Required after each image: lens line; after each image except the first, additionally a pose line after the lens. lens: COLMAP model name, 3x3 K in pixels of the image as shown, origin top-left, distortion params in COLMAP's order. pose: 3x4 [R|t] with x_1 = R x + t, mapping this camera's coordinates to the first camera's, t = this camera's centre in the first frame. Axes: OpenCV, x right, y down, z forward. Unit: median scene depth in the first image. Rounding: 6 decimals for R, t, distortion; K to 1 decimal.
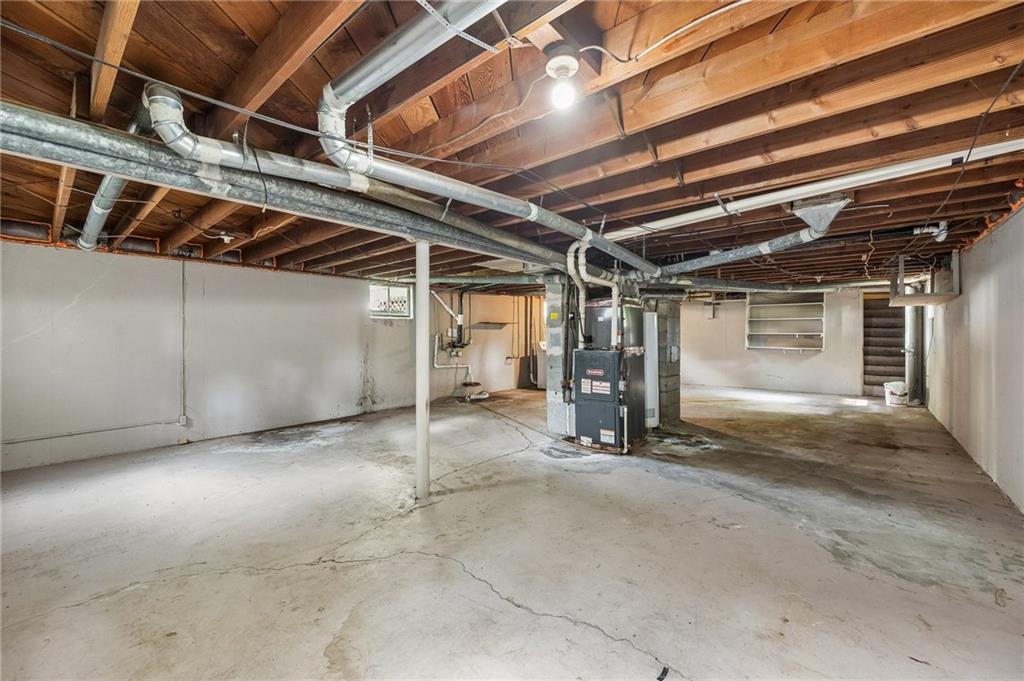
lens RADIAL K [[407.7, 0, 512.0], [0, 407.7, 340.5], [0, 0, 1]] dist [0.000854, -0.000009]
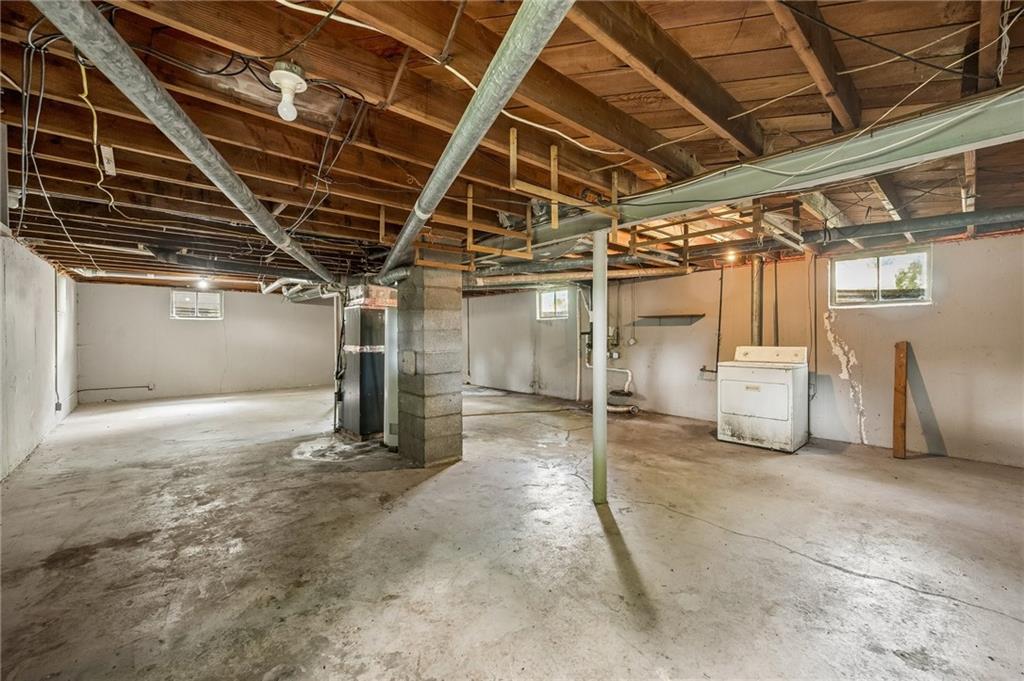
lens RADIAL K [[407.7, 0, 512.0], [0, 407.7, 340.5], [0, 0, 1]] dist [0.000854, -0.000009]
pose [[-0.136725, 0.013857, -0.990512, 0.872650], [-0.013992, 0.999775, 0.015918, -0.010864], [0.990510, 0.016036, -0.136500, 1.033991]]
